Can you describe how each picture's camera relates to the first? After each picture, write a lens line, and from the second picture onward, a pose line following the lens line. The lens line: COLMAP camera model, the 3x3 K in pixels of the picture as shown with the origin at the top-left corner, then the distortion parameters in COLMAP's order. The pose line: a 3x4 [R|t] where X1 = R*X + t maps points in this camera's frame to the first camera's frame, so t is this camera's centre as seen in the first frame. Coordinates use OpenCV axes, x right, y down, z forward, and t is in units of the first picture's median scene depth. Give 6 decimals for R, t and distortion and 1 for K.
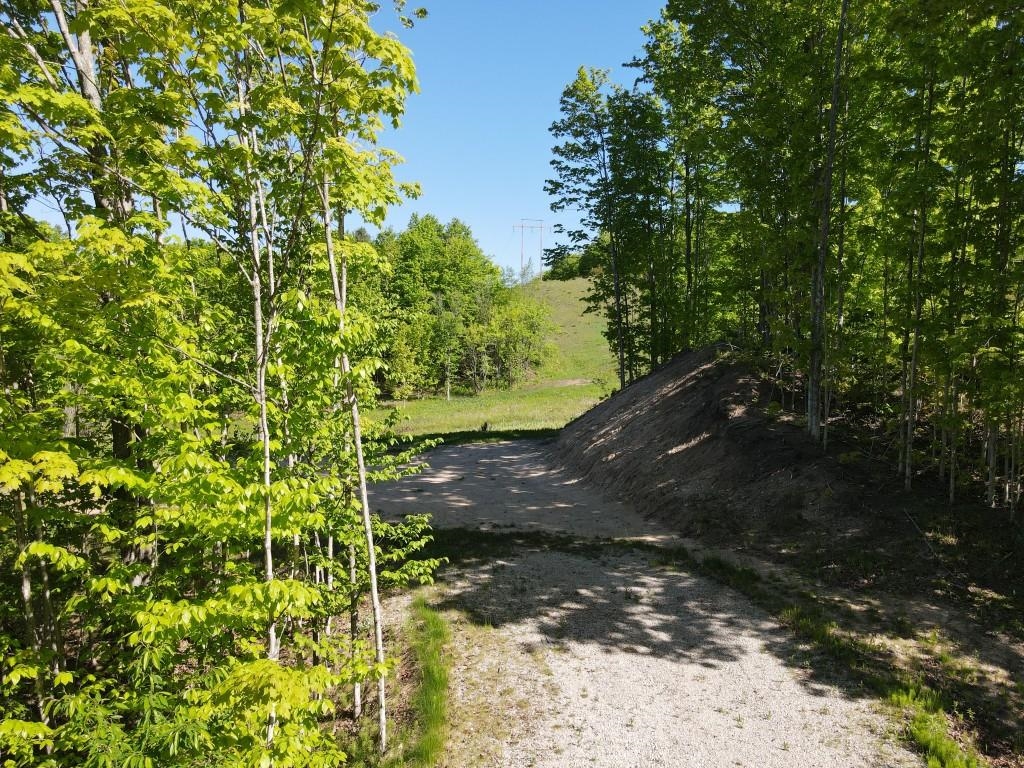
lens RADIAL K [[750.4, 0, 512.0], [0, 750.4, 384.0], [0, 0, 1]] dist [0.031774, -0.002525]
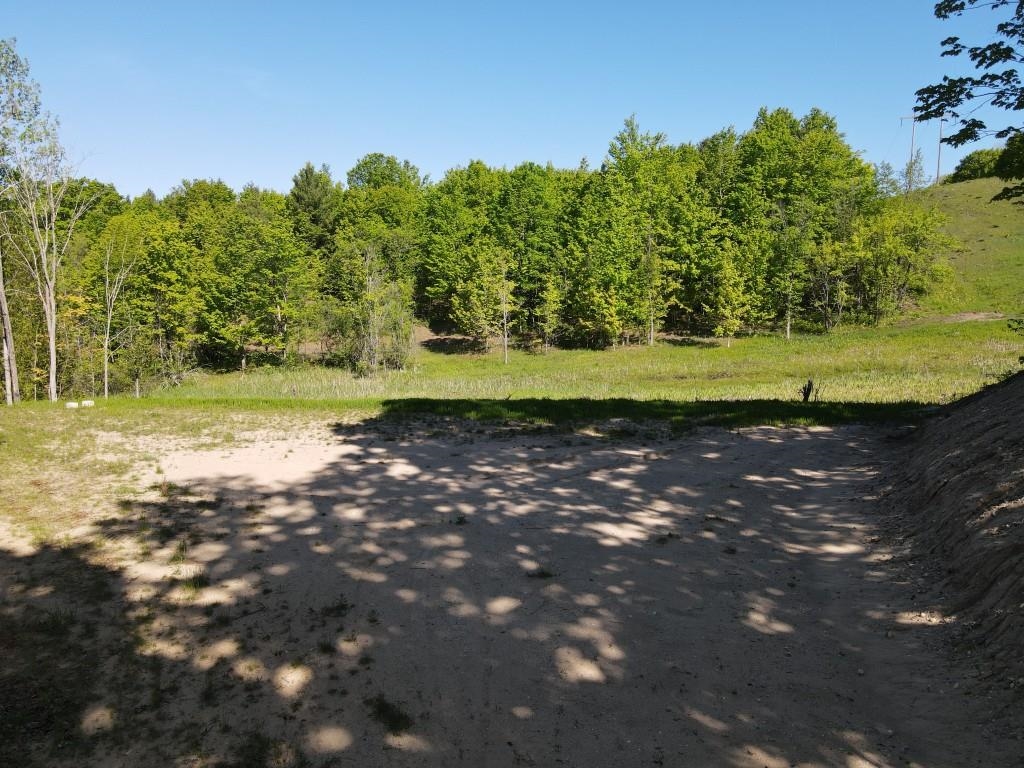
lens RADIAL K [[747.2, 0, 508.4], [0, 747.2, 380.6], [0, 0, 1]] dist [0.050839, -0.047535]
pose [[0.890356, 0.051264, -0.452370, 0.014957], [-0.009781, 0.995565, 0.093569, -0.005330], [0.455161, -0.078886, 0.886908, 0.139423]]
